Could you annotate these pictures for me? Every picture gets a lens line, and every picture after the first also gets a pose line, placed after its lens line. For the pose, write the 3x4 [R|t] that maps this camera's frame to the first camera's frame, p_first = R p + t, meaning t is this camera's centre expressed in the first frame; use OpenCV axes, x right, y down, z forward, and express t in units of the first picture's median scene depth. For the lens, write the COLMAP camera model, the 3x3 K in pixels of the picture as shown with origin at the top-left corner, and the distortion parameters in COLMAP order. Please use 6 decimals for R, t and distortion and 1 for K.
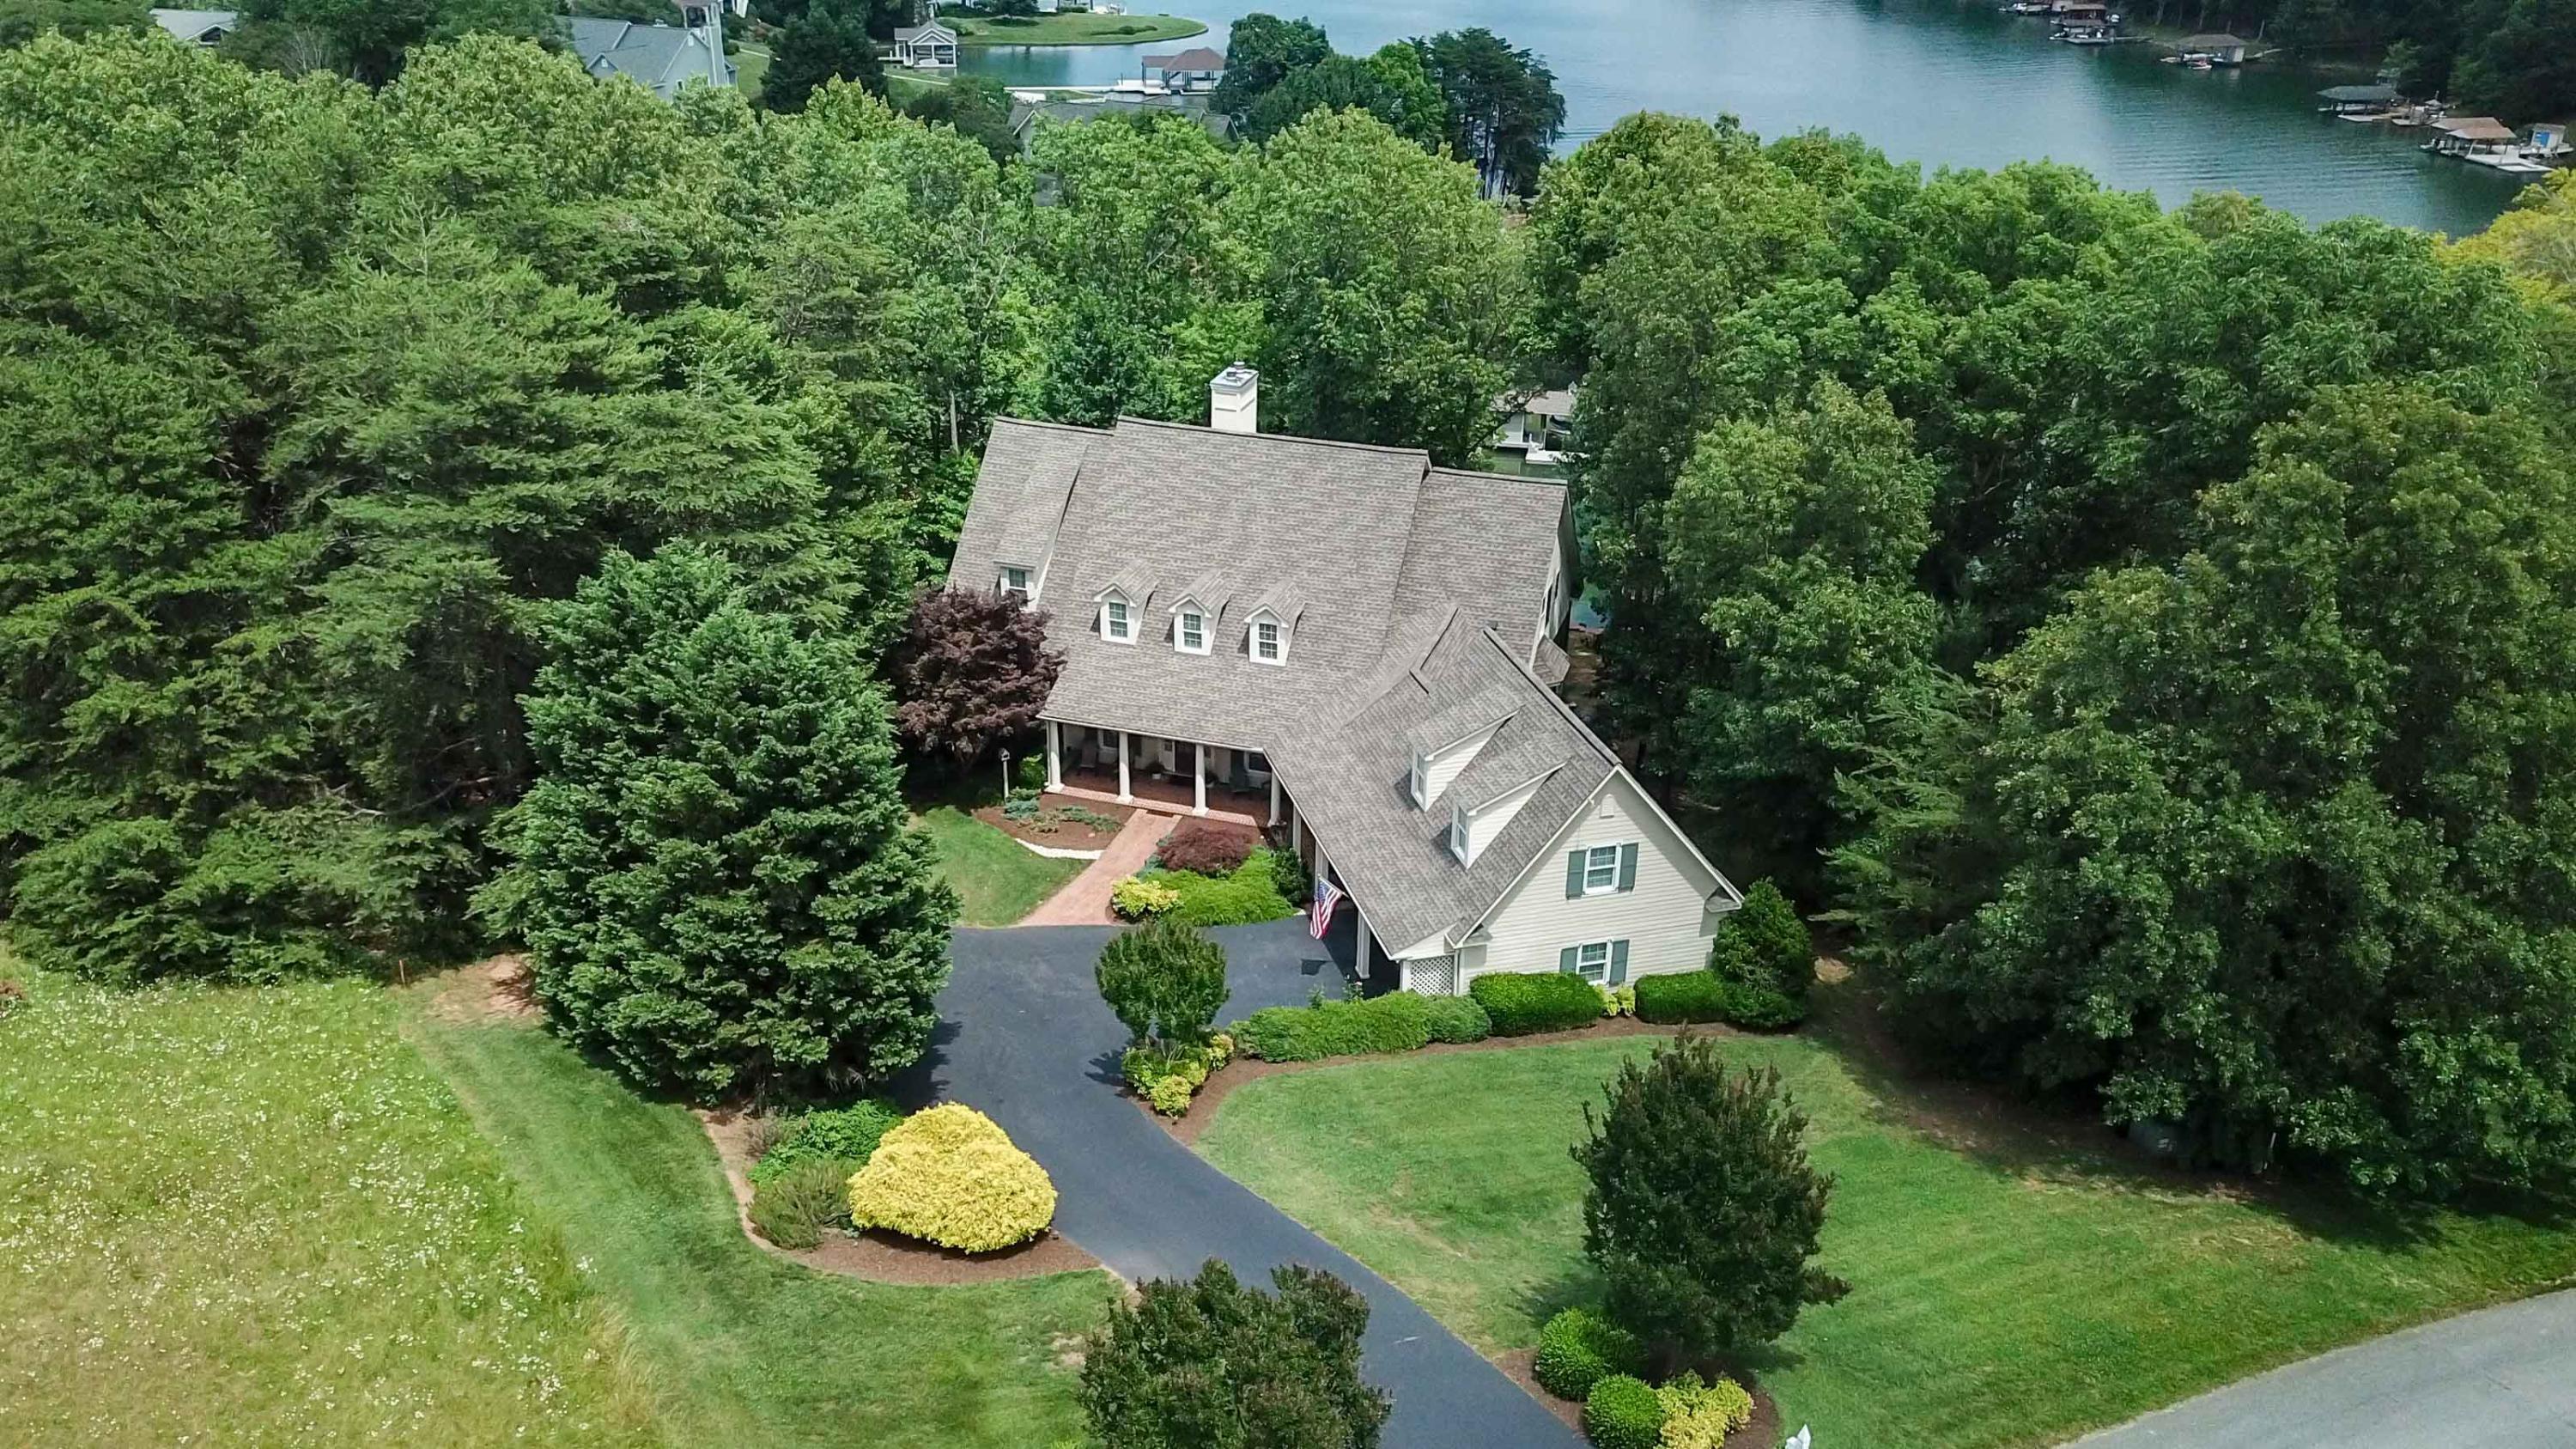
lens RADIAL K [[1959.2, 0, 1284.3], [0, 1959.2, 732.6], [0, 0, 1]] dist [0.004066, 0.004200]
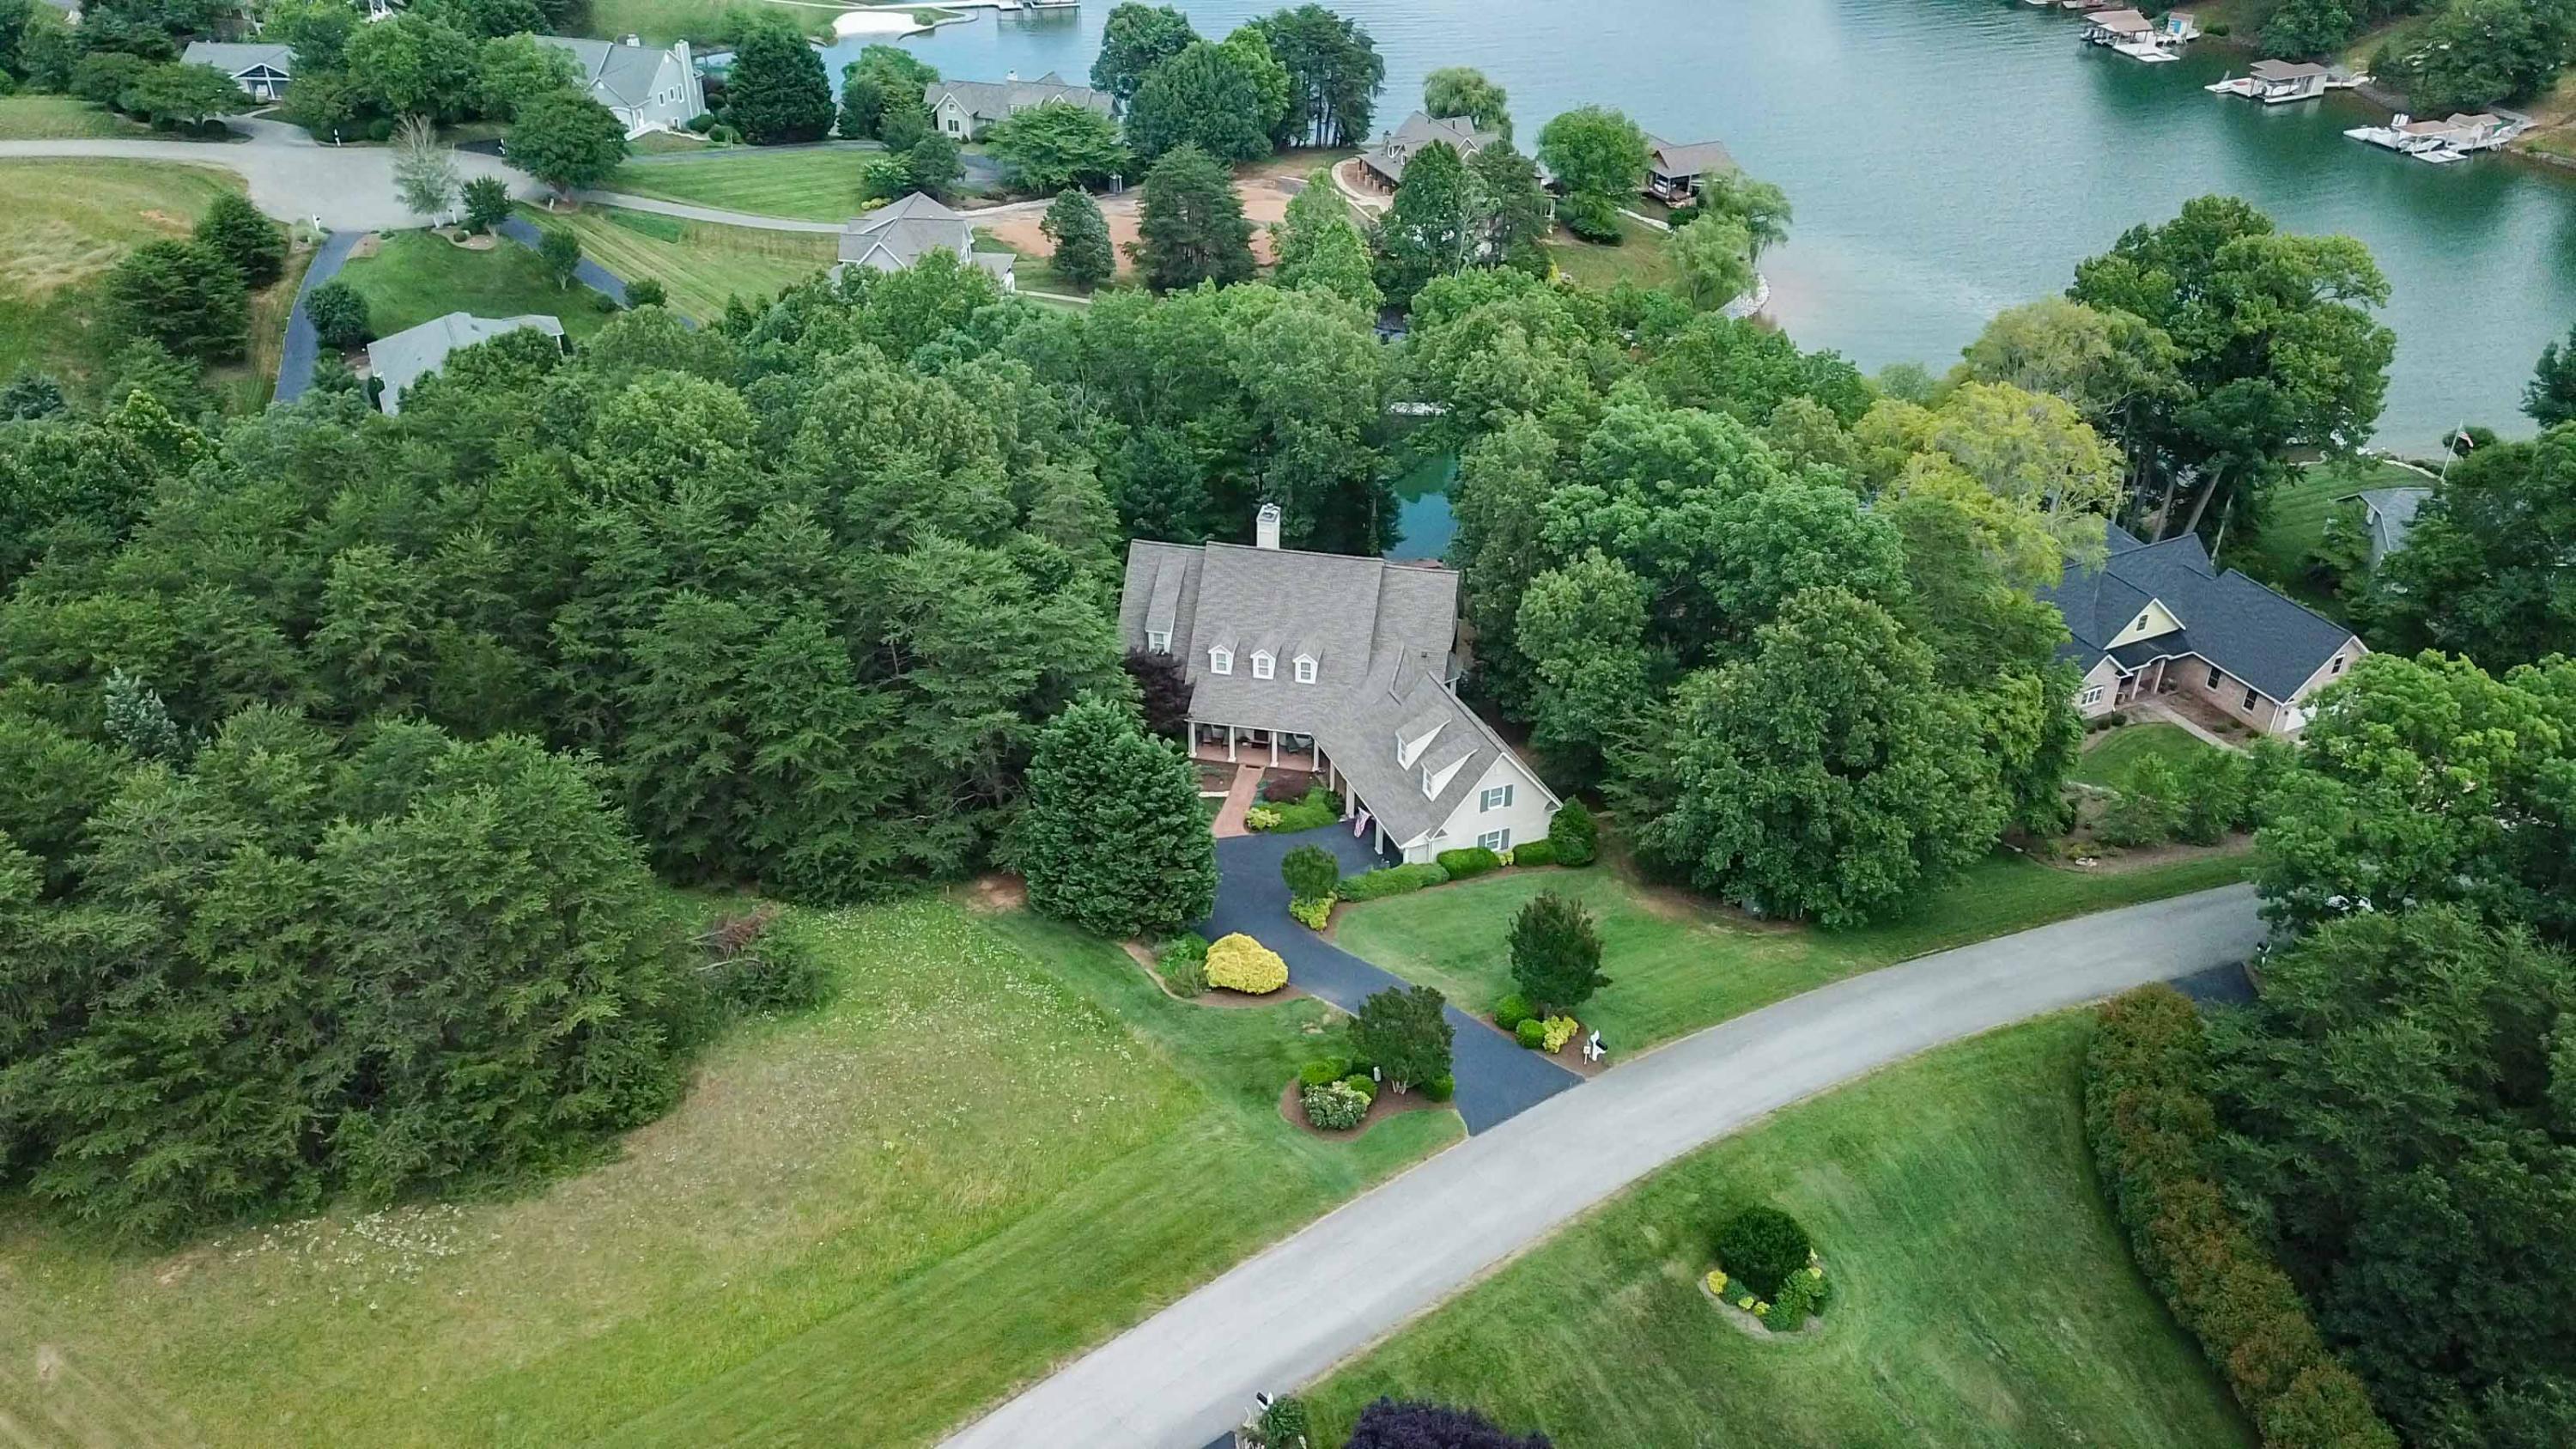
lens RADIAL K [[2028.8, 0, 1255.8], [0, 2028.8, 715.6], [0, 0, 1]] dist [0.069180, -0.151863]
pose [[0.994112, -0.065101, 0.086627, -0.296422], [0.054595, 0.991445, 0.118556, -0.310457], [-0.093604, -0.113129, 0.989161, -1.197746]]
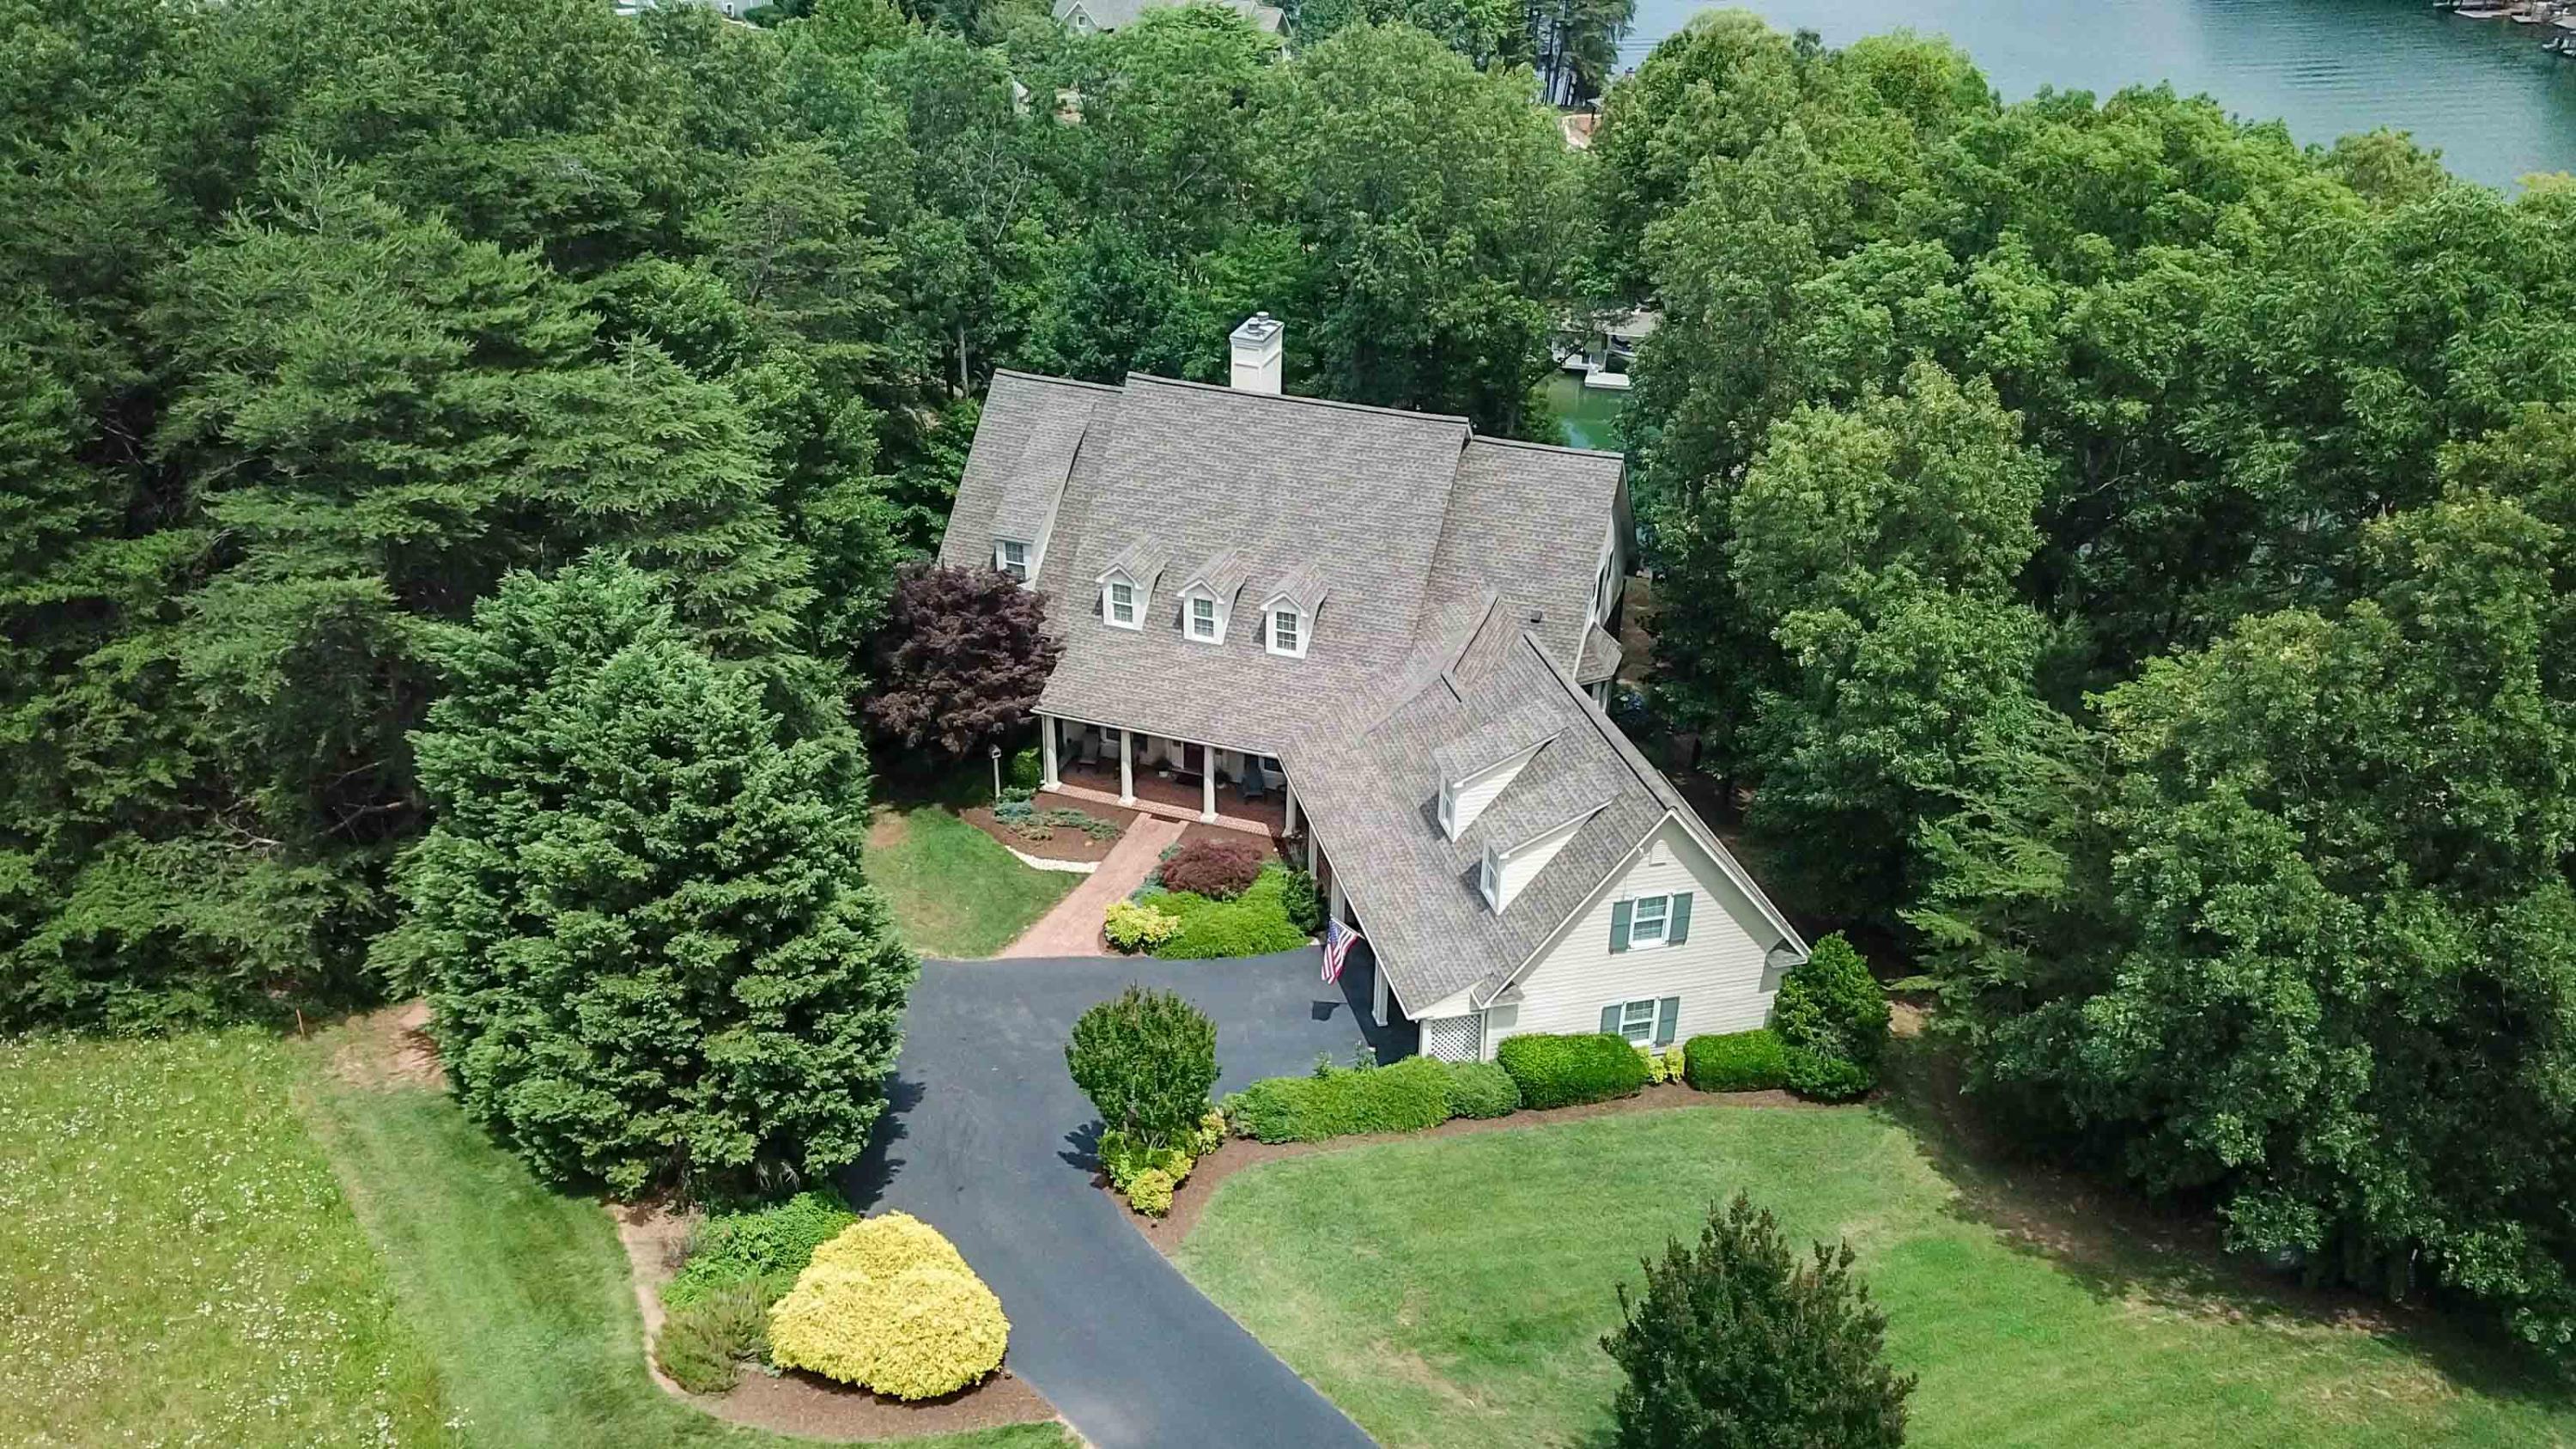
lens RADIAL K [[1957.0, 0, 1288.0], [0, 1957.0, 724.5], [0, 0, 1]] dist [-0.009325, 0.030089]
pose [[0.999525, 0.016074, -0.026293, 0.022011], [-0.014666, 0.998493, 0.052891, -0.067531], [0.027103, -0.052480, 0.998254, 0.127693]]
